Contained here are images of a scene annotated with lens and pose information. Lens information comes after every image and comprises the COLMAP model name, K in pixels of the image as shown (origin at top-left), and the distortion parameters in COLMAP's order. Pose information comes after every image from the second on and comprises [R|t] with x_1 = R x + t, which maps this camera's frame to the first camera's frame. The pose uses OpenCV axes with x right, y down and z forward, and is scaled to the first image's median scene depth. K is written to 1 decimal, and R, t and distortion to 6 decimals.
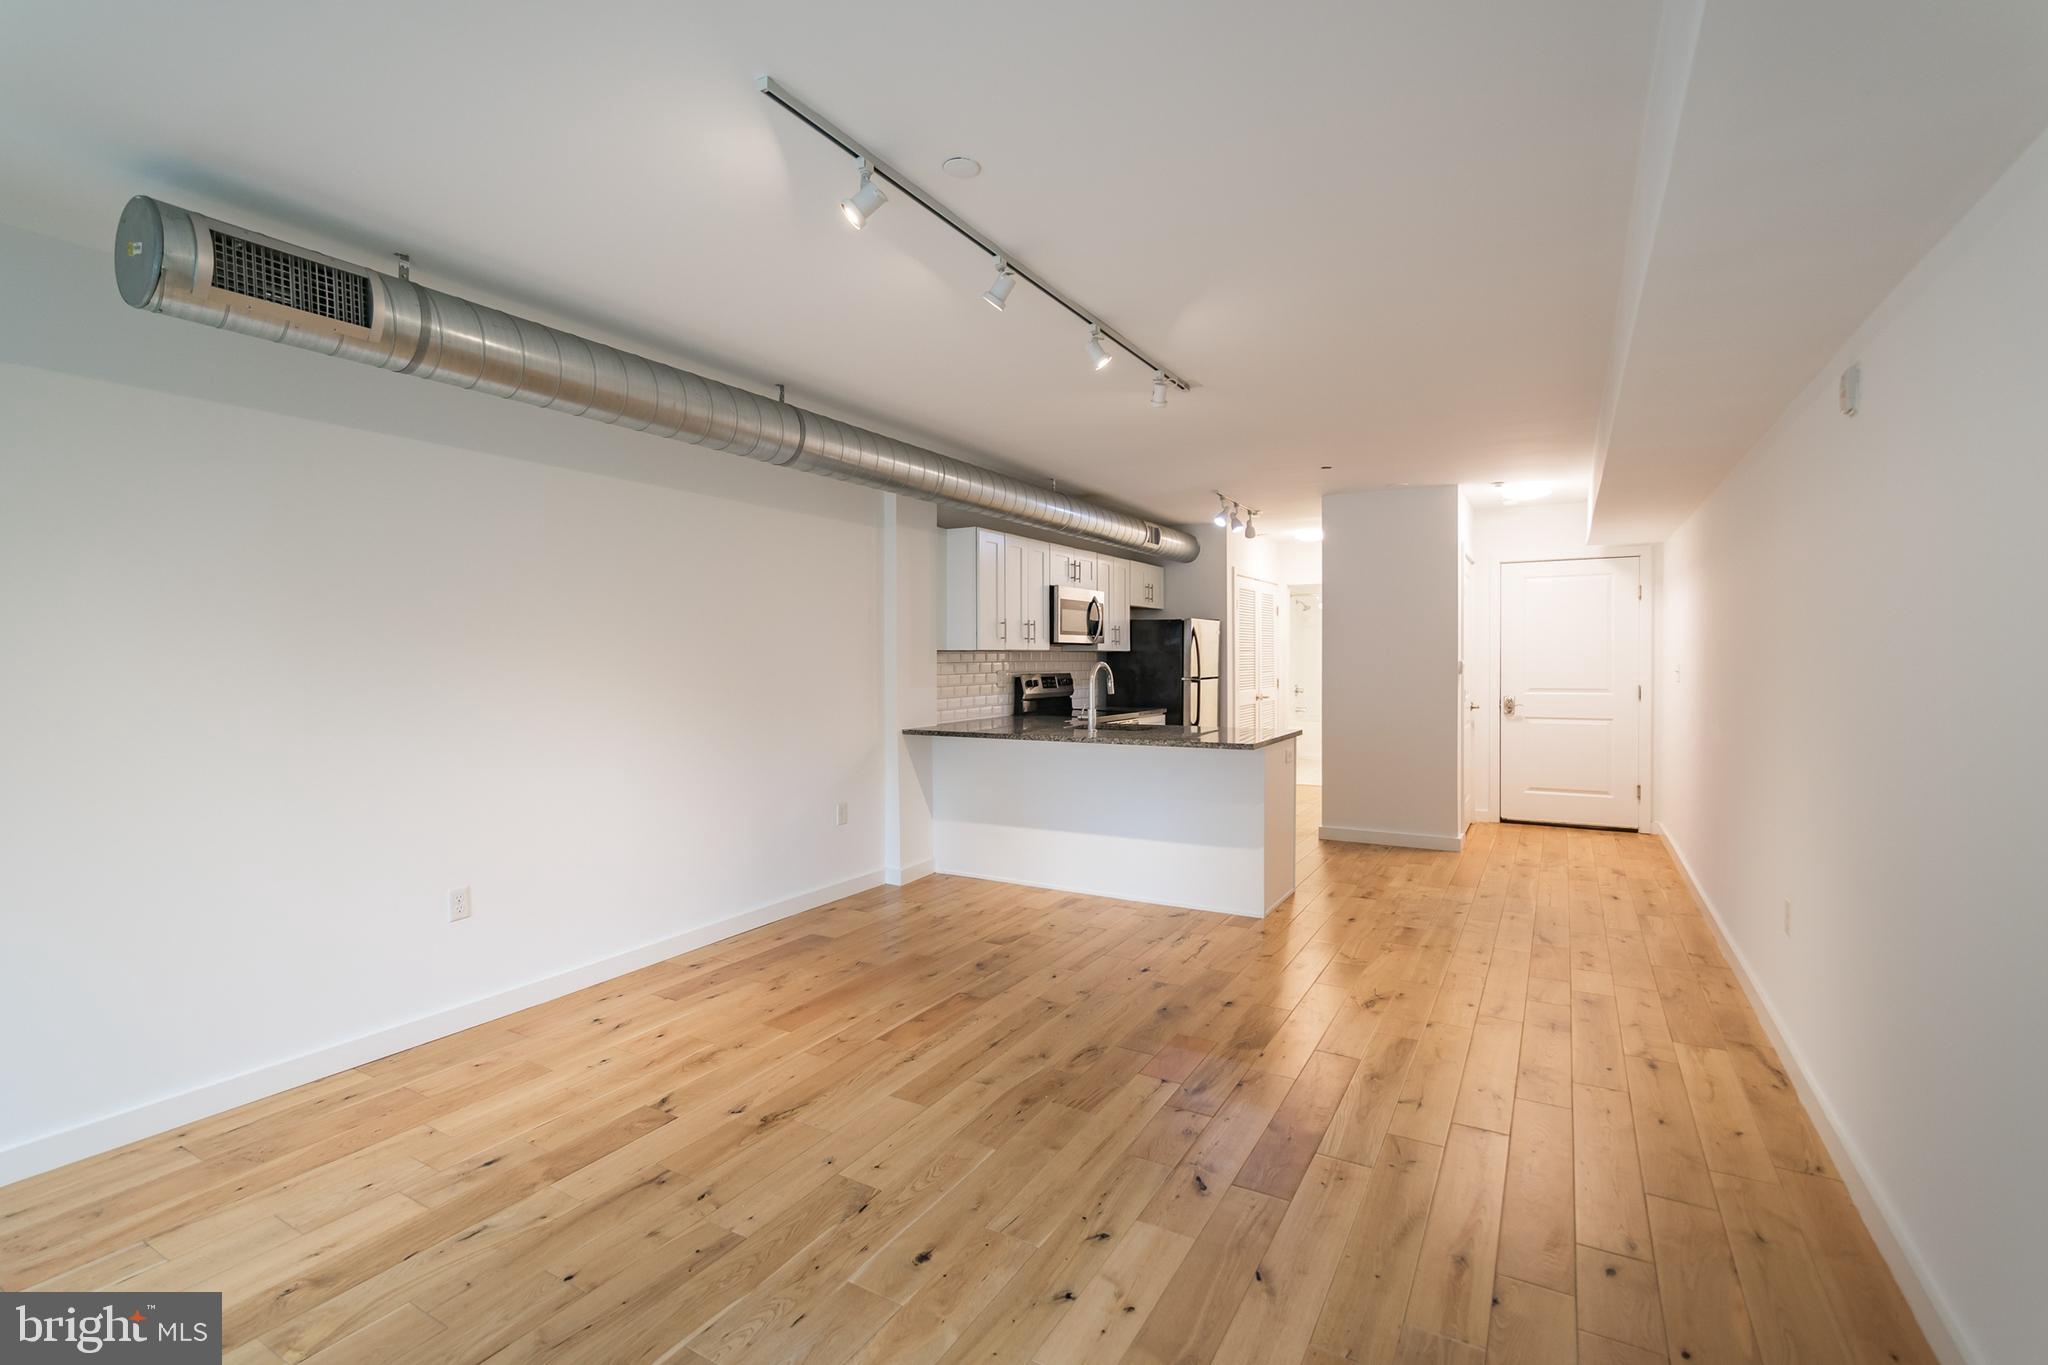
lens RADIAL K [[919.7, 0, 1032.3], [0, 919.7, 673.0], [0, 0, 1]] dist [0.001322, 0.000203]
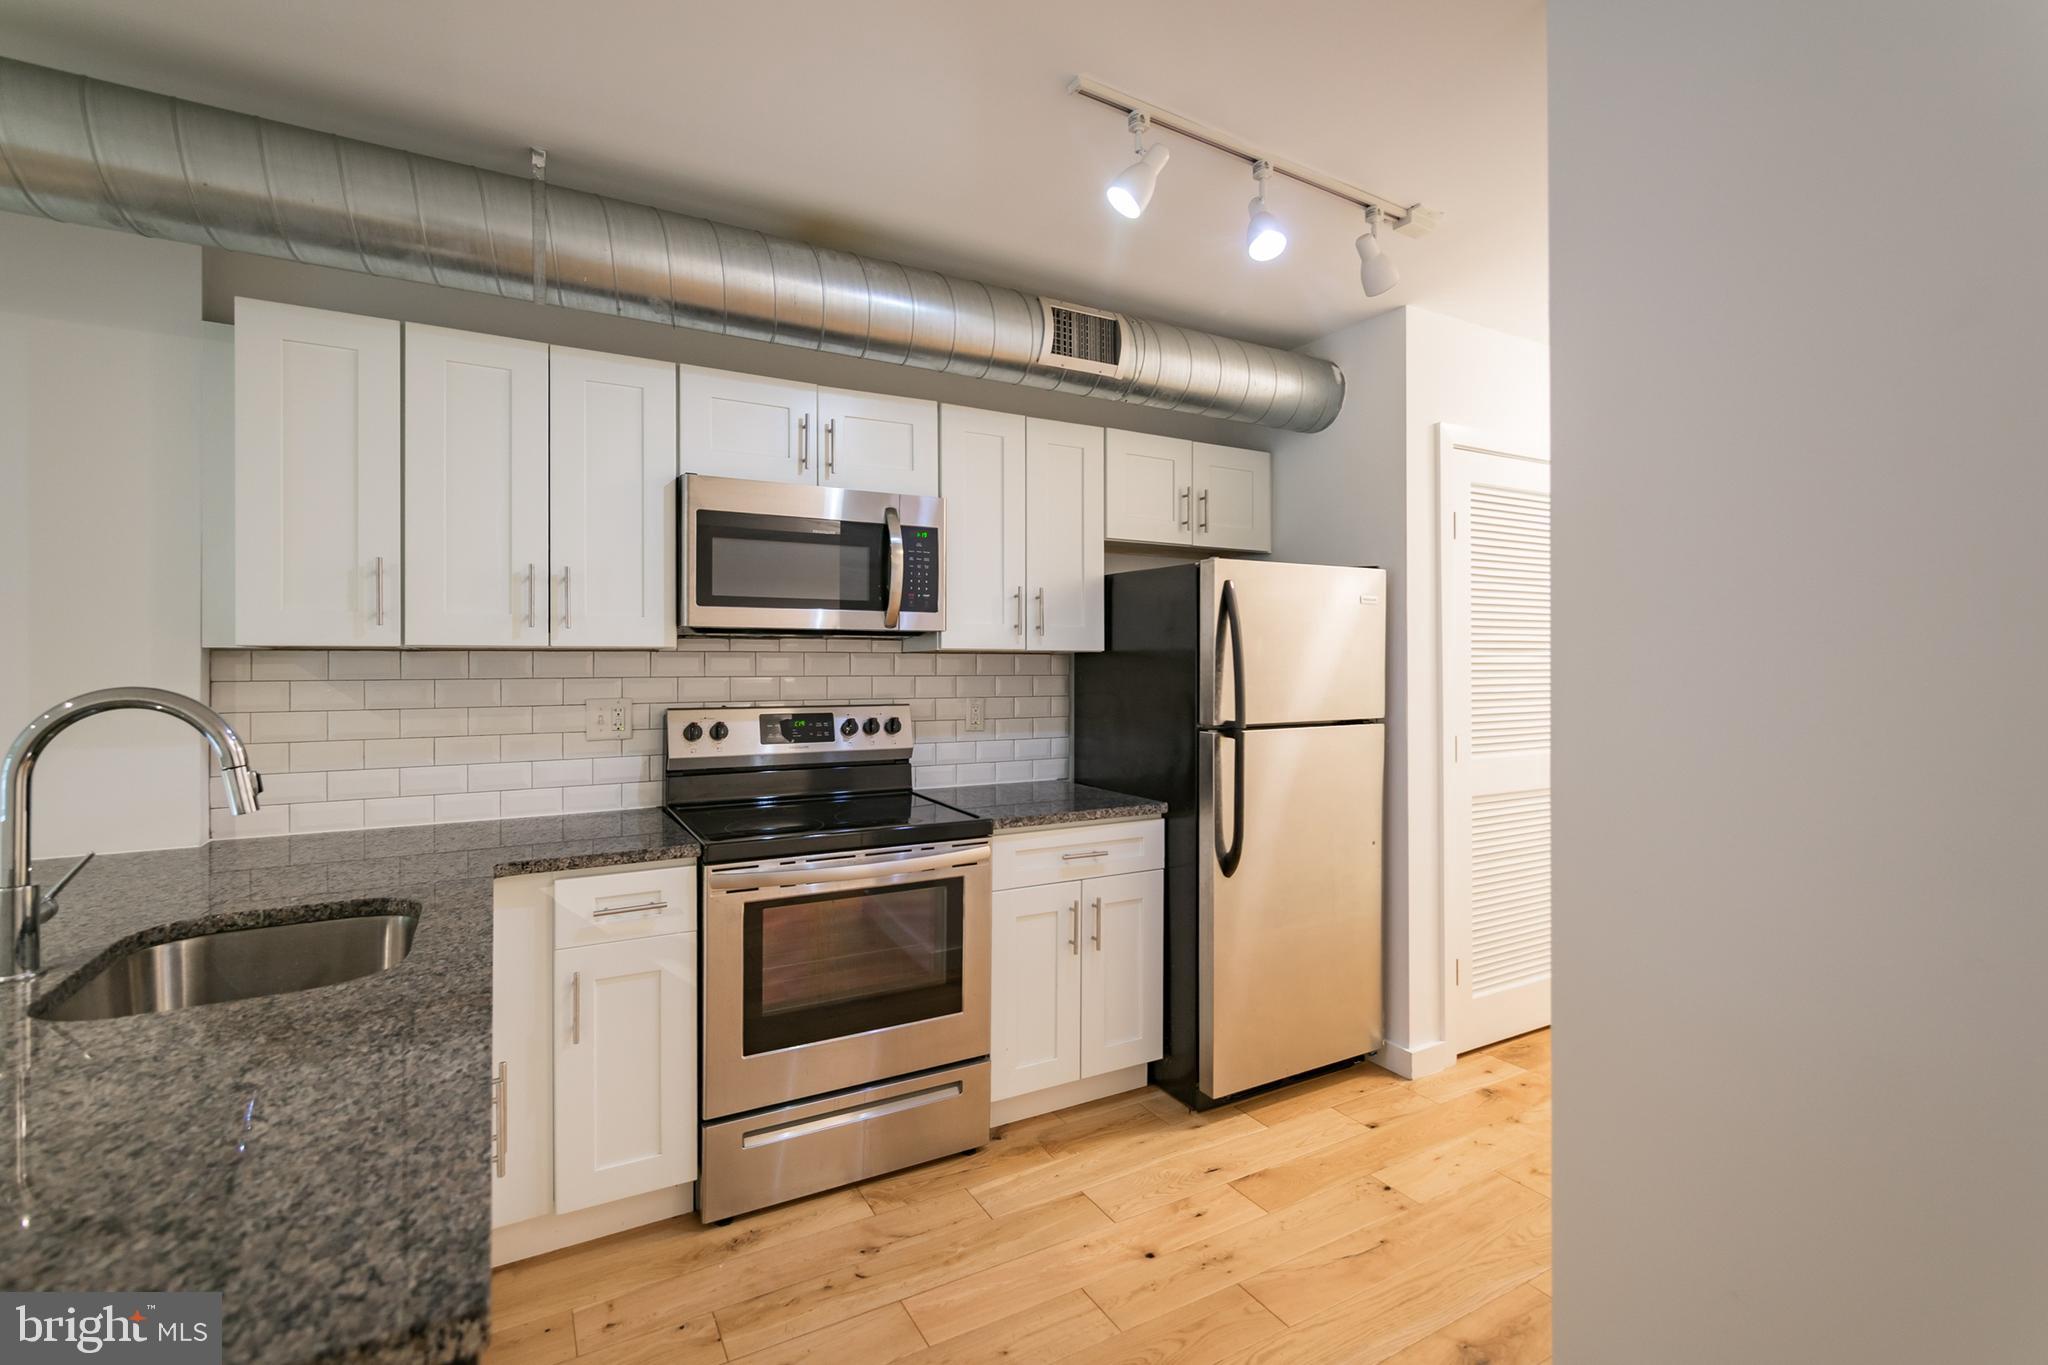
lens RADIAL K [[908.4, 0, 1014.0], [0, 908.4, 665.7], [0, 0, 1]] dist [-0.000221, -0.000084]
pose [[0.857656, -0.000034, -0.514224, 0.372987], [-0.009216, 0.999838, -0.015436, -0.014787], [0.514141, 0.017978, 0.857517, 0.853218]]
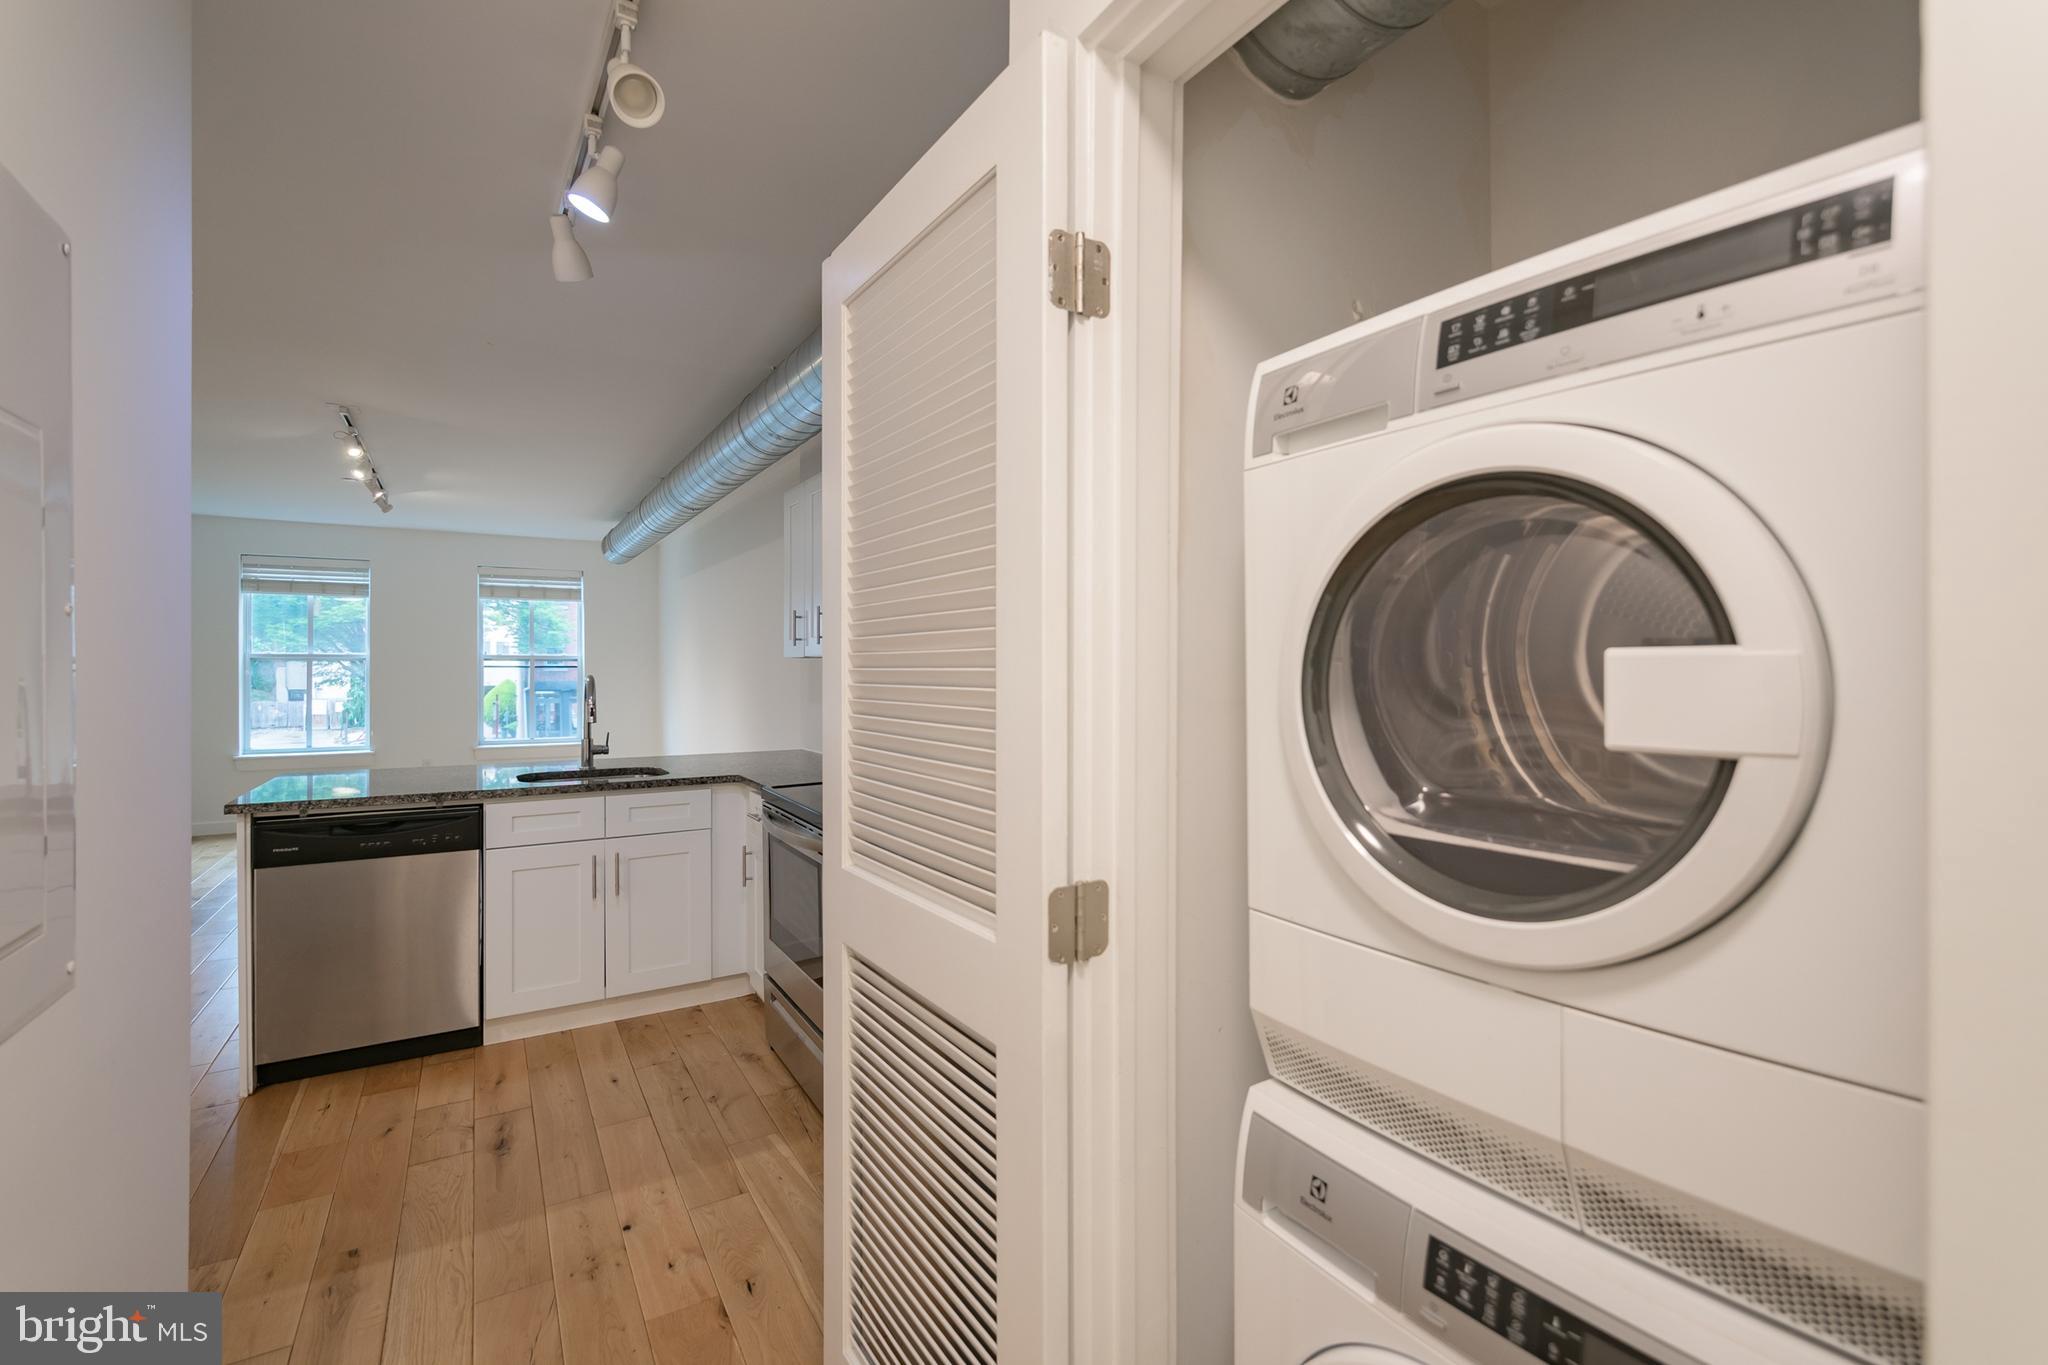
lens RADIAL K [[898.4, 0, 1030.2], [0, 898.4, 674.9], [0, 0, 1]] dist [-0.000808, 0.000129]
pose [[-0.474431, 0.008788, -0.880249, 0.479904], [-0.016971, 0.999673, 0.019127, -0.027857], [0.880129, 0.024013, -0.474127, 1.506746]]
